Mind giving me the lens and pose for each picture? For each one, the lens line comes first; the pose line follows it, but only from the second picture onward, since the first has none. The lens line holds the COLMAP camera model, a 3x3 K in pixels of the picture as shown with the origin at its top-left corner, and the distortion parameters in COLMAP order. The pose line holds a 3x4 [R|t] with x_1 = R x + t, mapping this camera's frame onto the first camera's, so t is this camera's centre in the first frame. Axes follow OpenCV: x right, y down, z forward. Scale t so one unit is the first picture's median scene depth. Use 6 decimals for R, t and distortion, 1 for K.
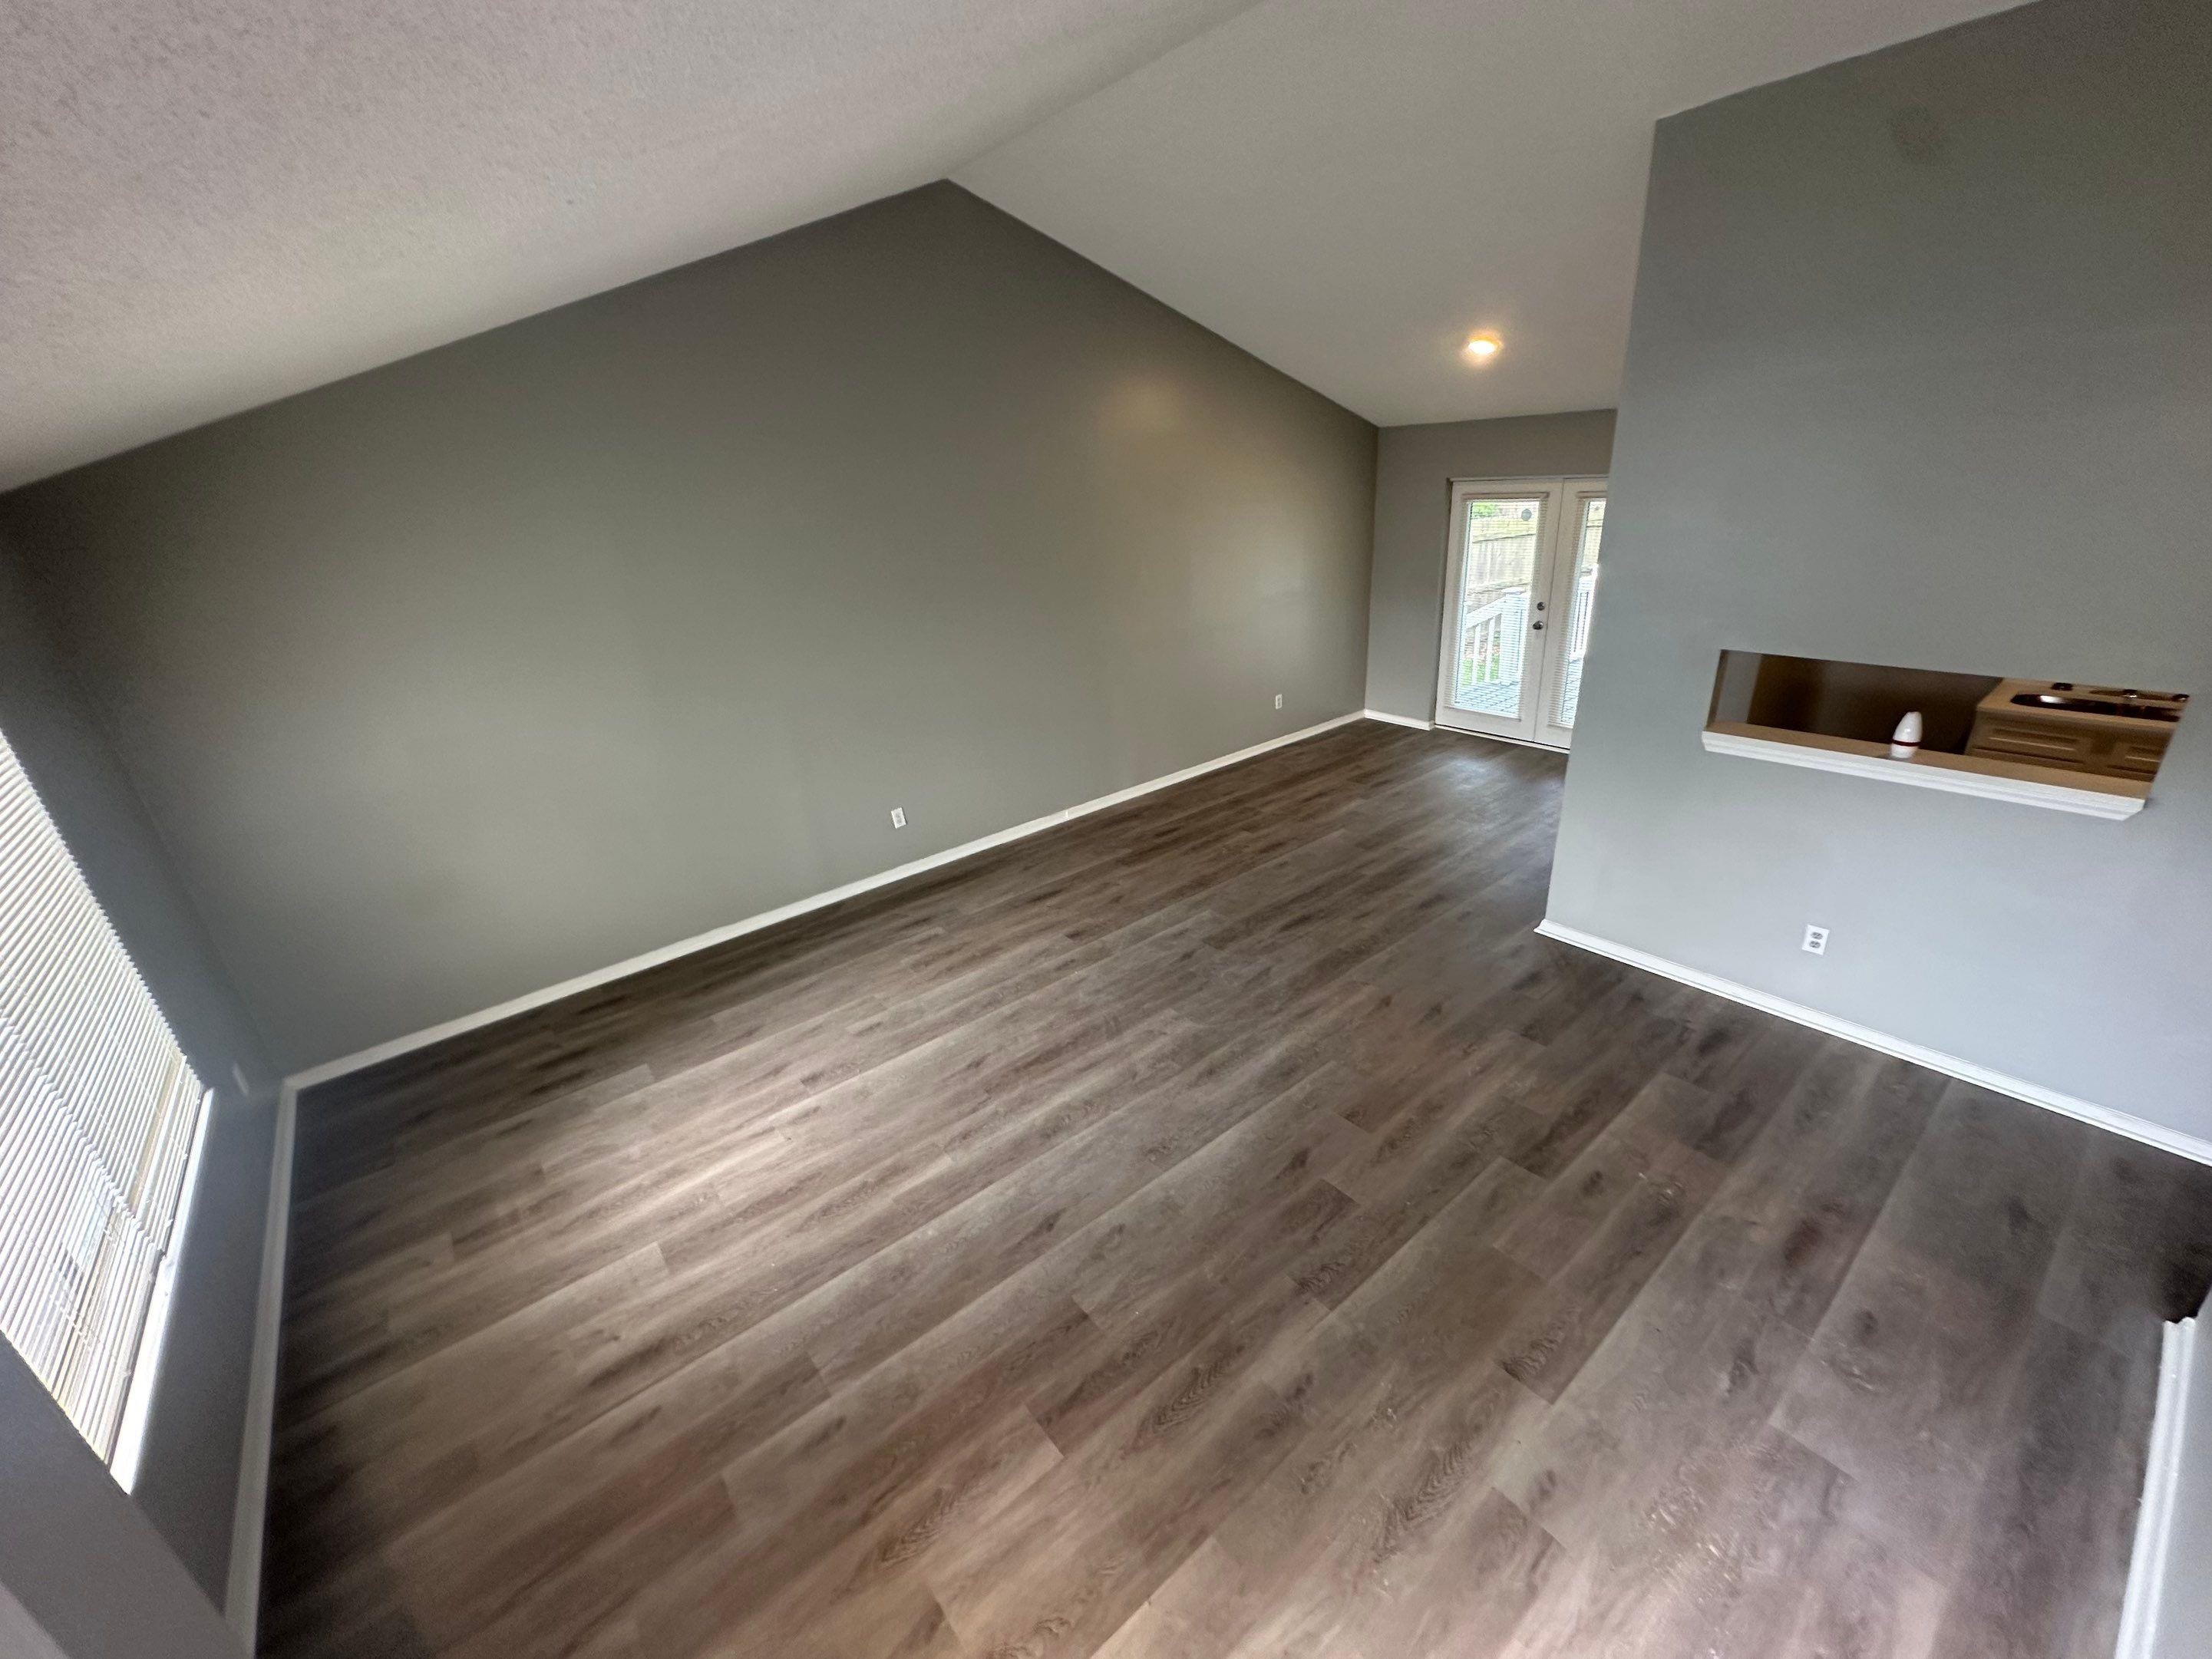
lens RADIAL K [[885.5, 0, 1106.0], [0, 885.5, 829.5], [0, 0, 1]] dist [-0.003828, 0.000451]
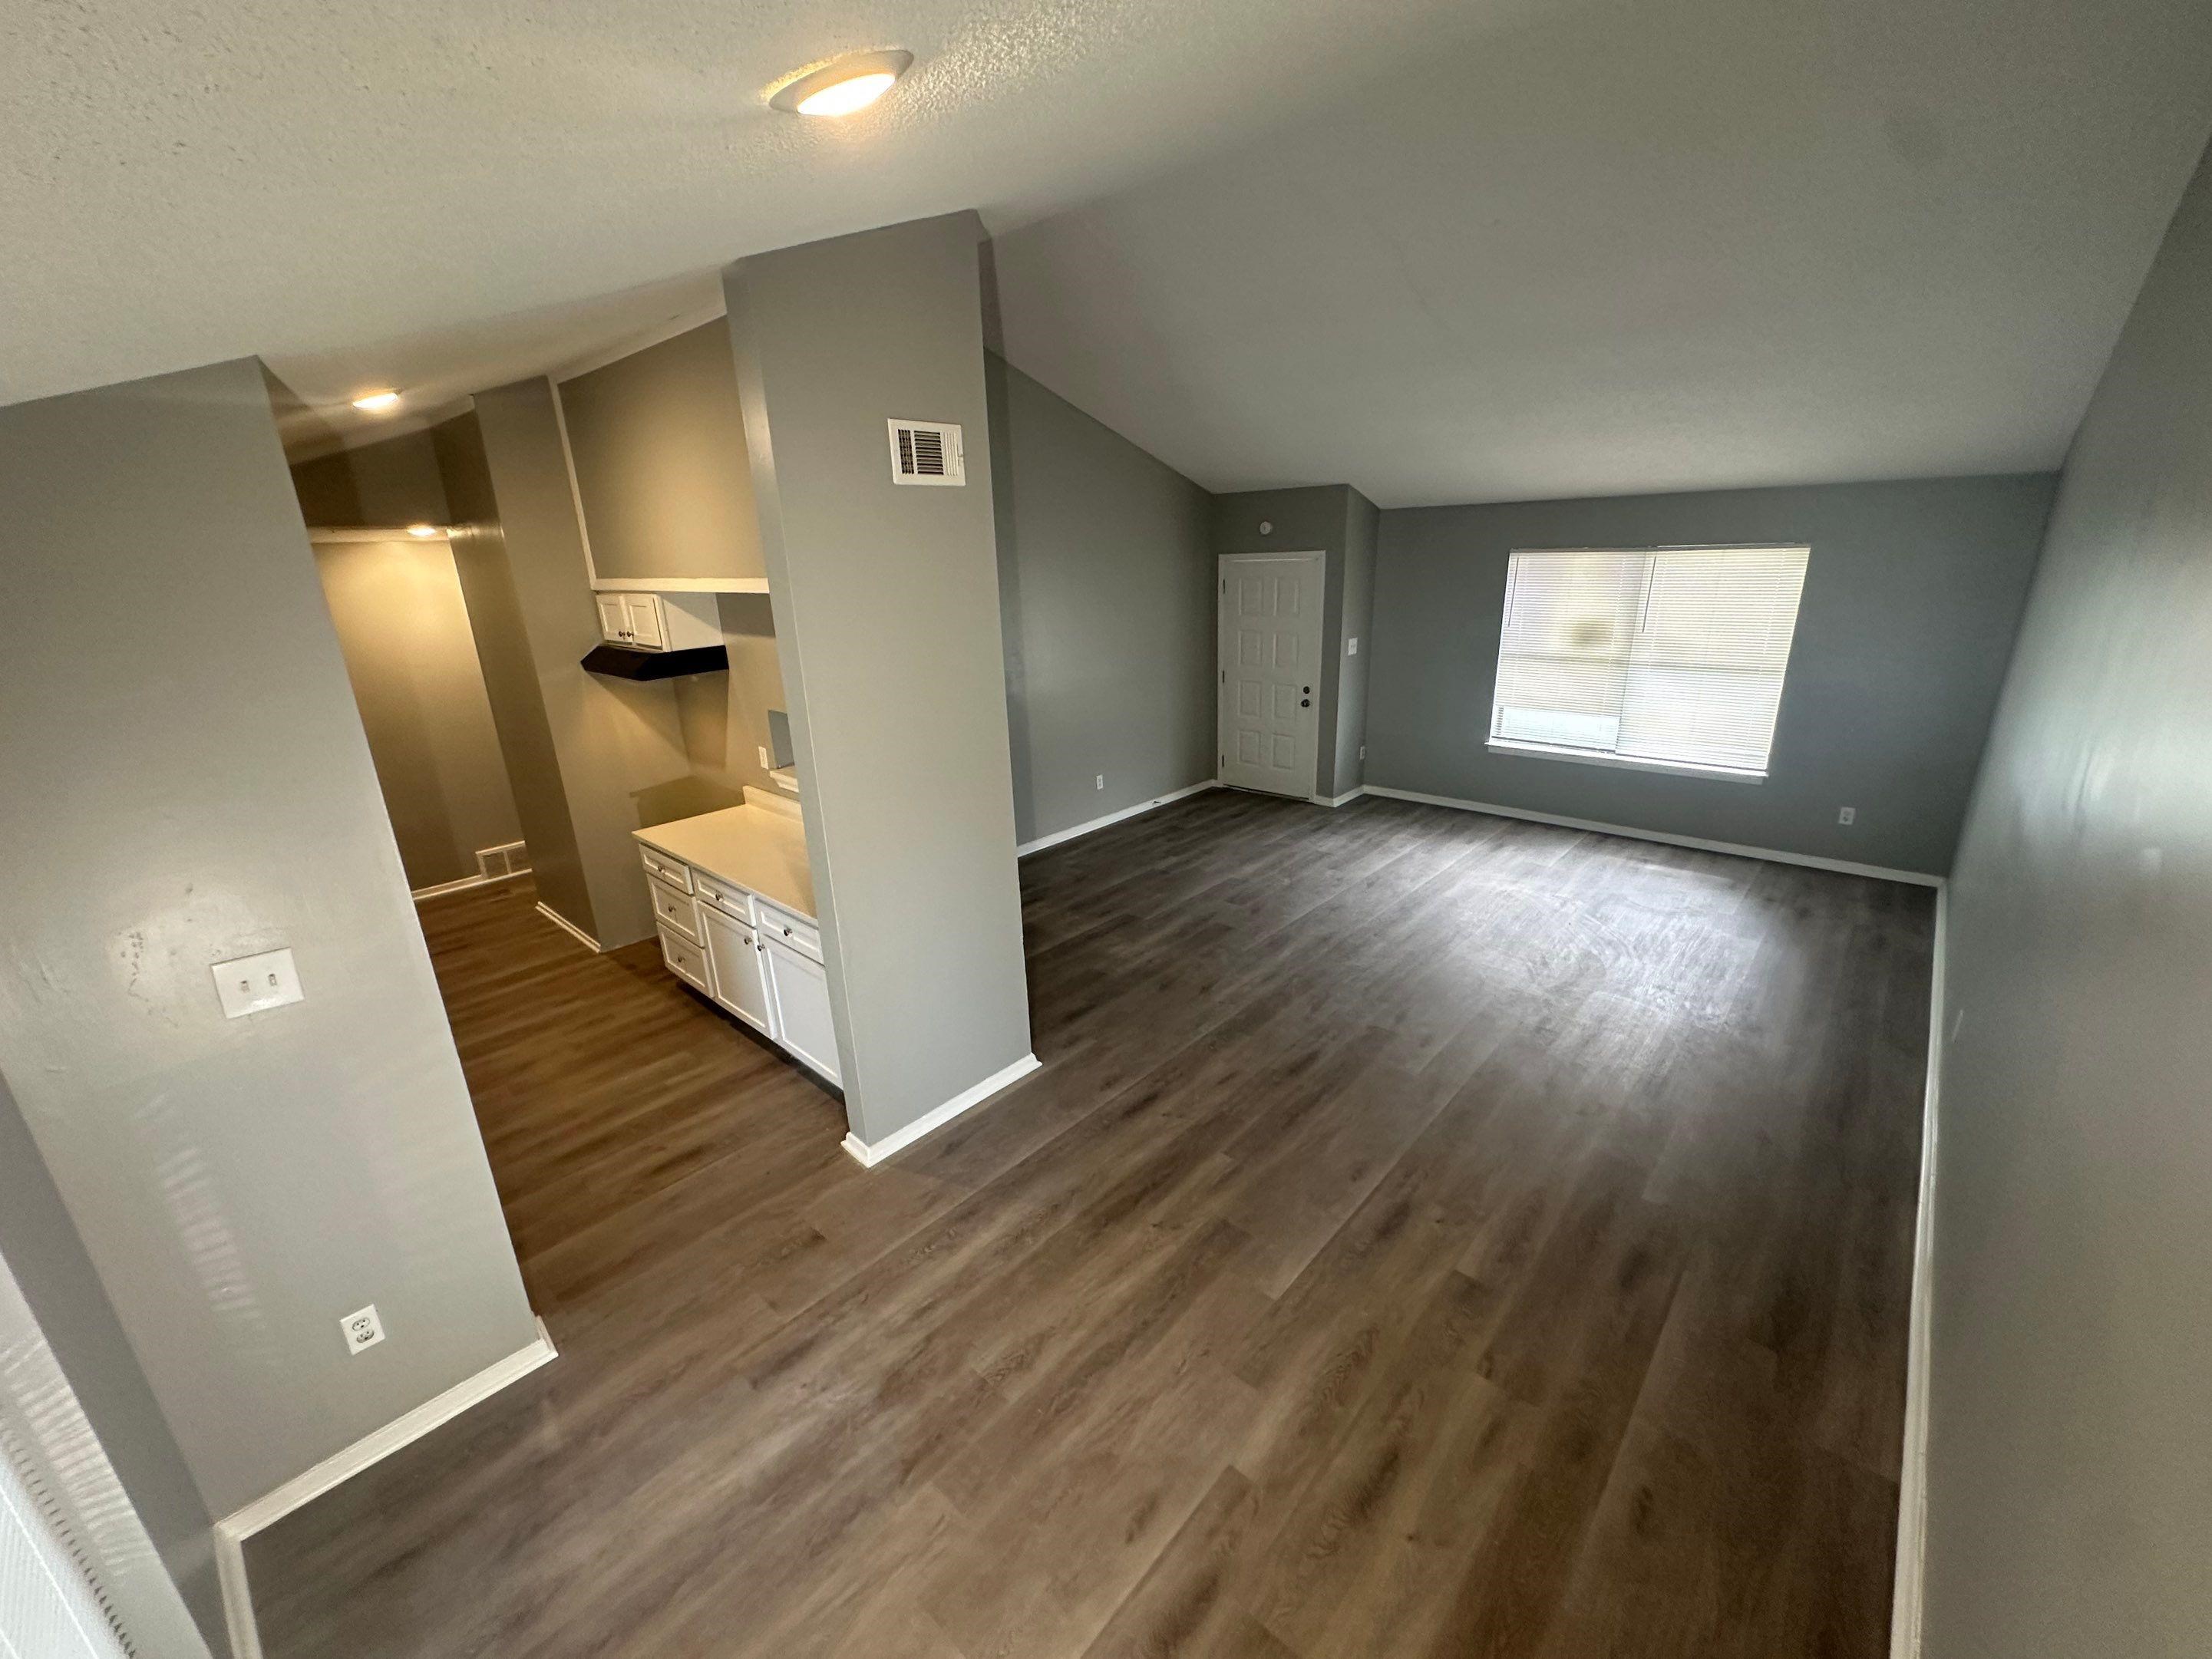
lens RADIAL K [[885.5, 0, 1106.0], [0, 885.5, 829.5], [0, 0, 1]] dist [-0.003828, 0.000451]
pose [[-0.983785, 0.138753, -0.113641, 0.418876], [0.031228, 0.756465, 0.653289, -0.558458], [0.176611, 0.639147, -0.748532, 1.314006]]
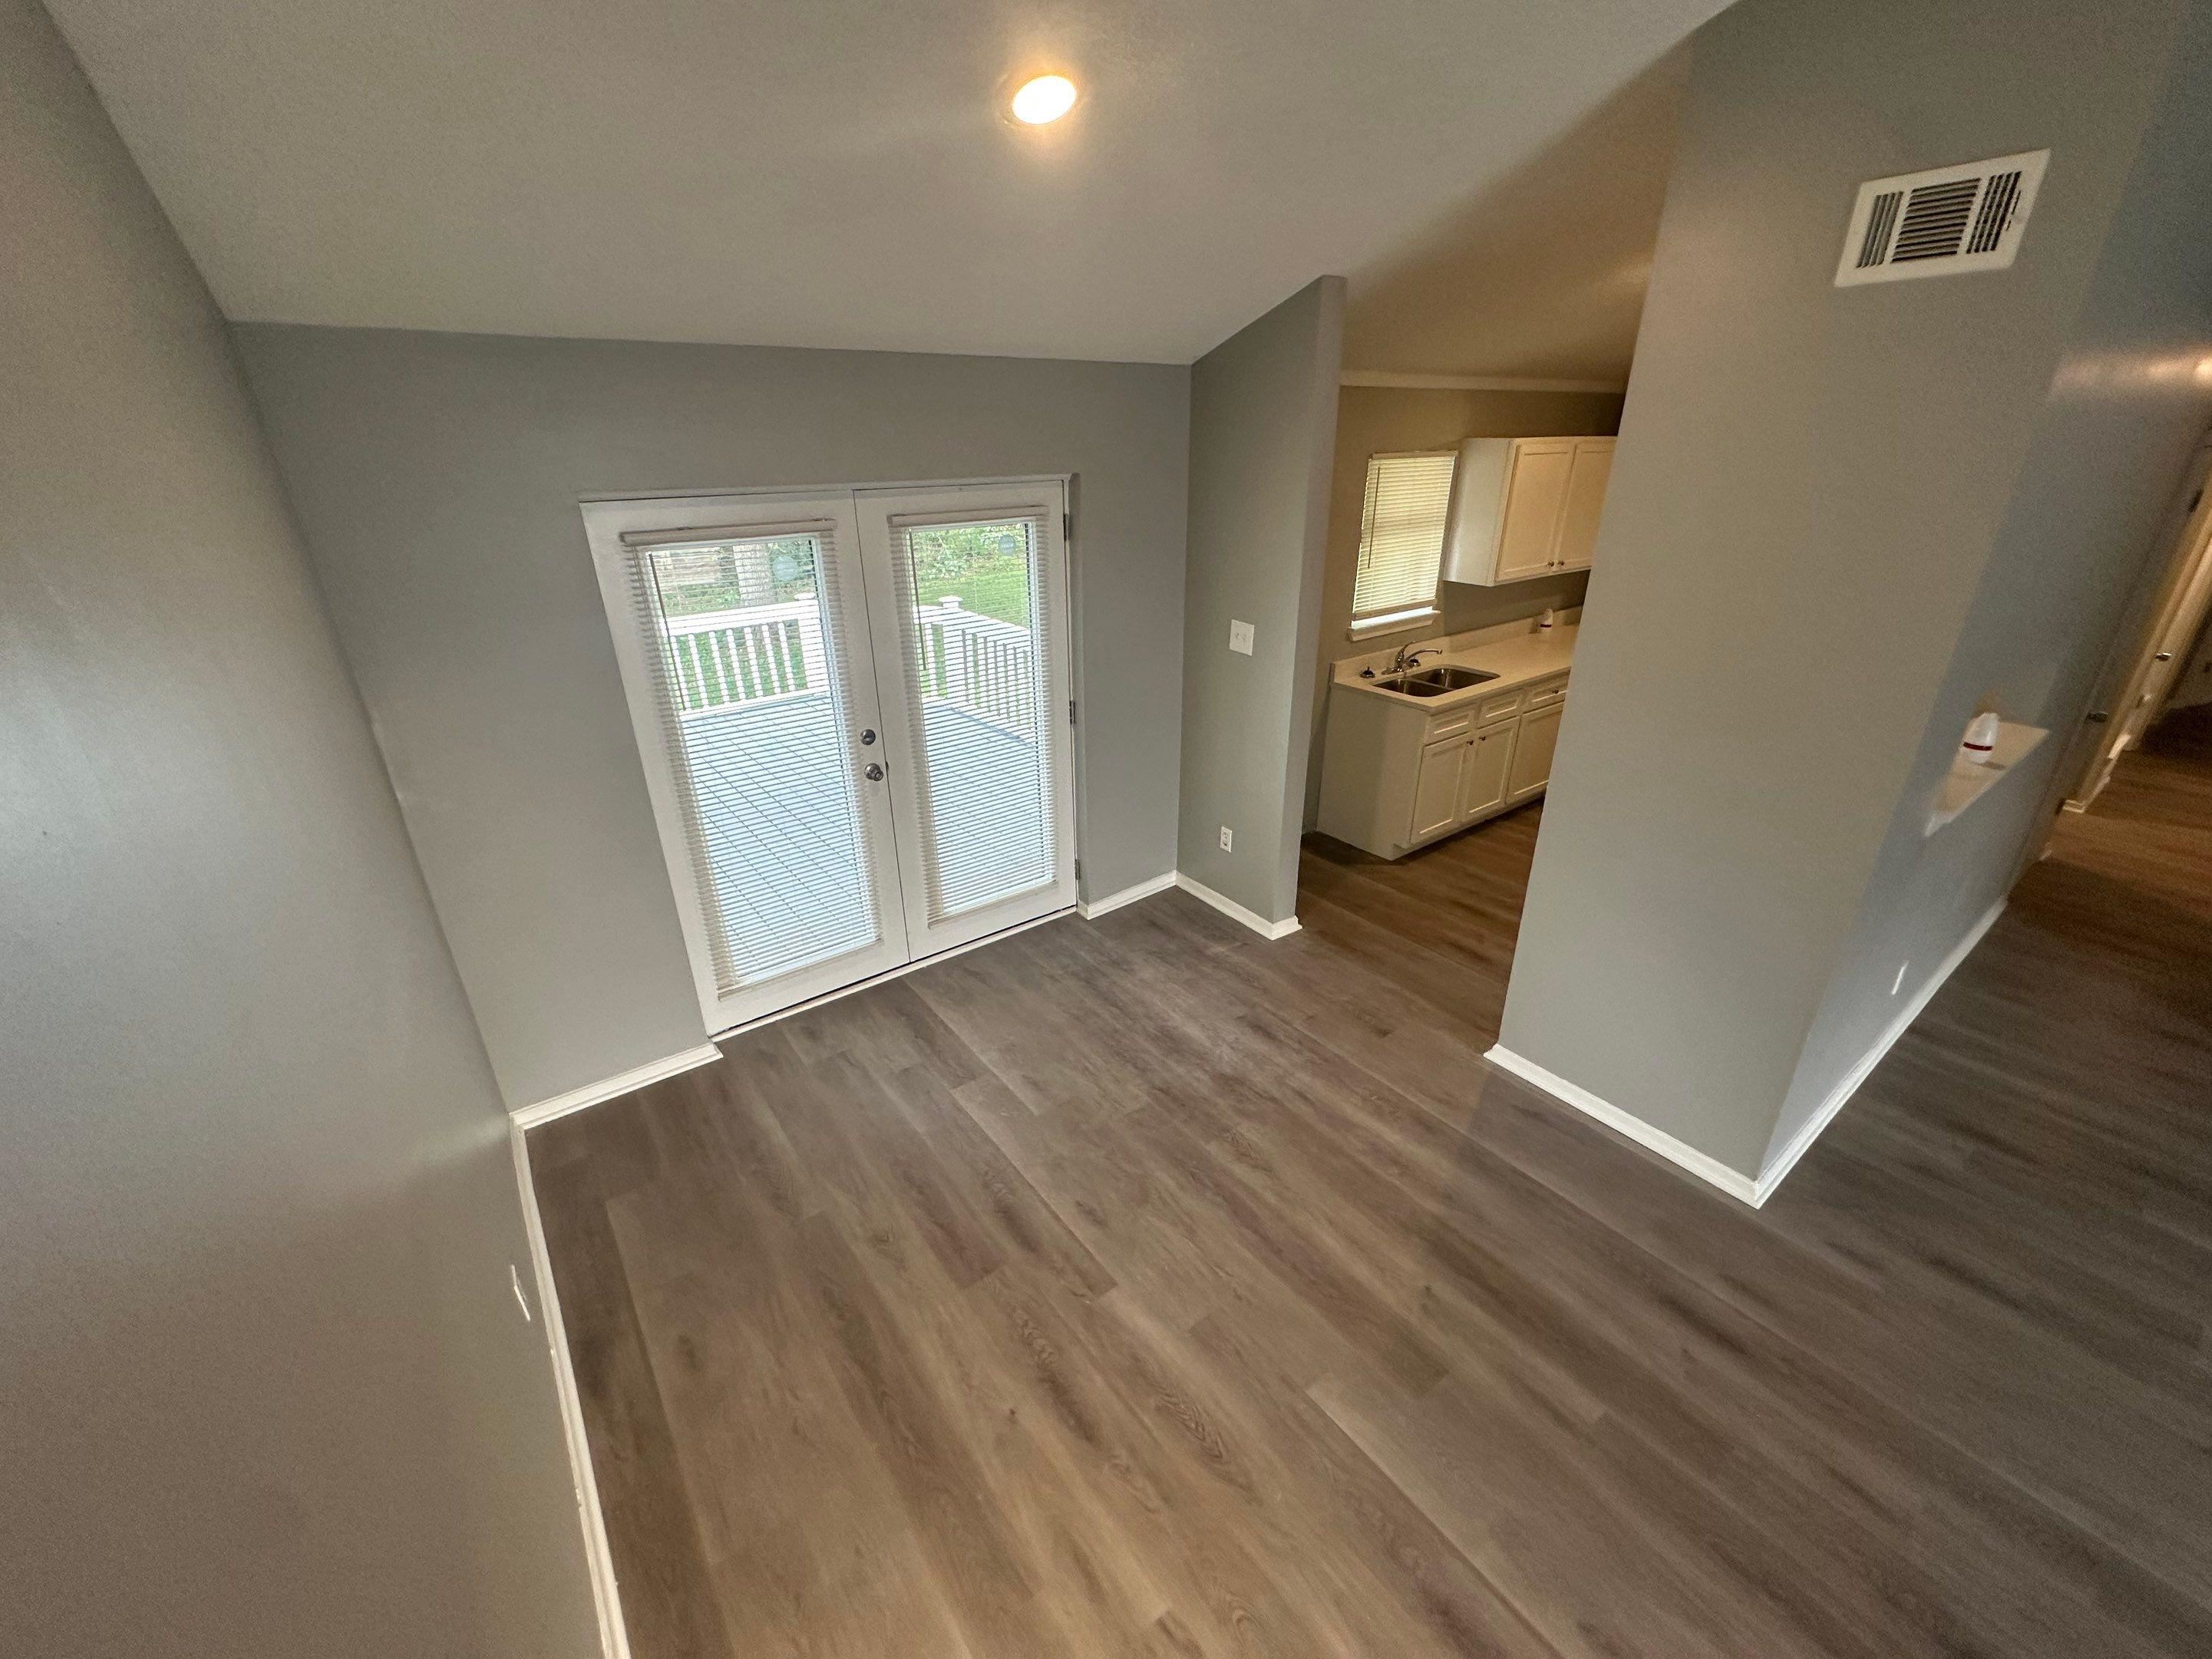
lens RADIAL K [[885.5, 0, 1106.0], [0, 885.5, 829.5], [0, 0, 1]] dist [-0.003828, 0.000451]
pose [[0.043322, -0.344266, 0.937872, -0.005197], [0.393800, 0.868634, 0.300660, -0.395686], [-0.918175, 0.356308, 0.173203, 1.037966]]
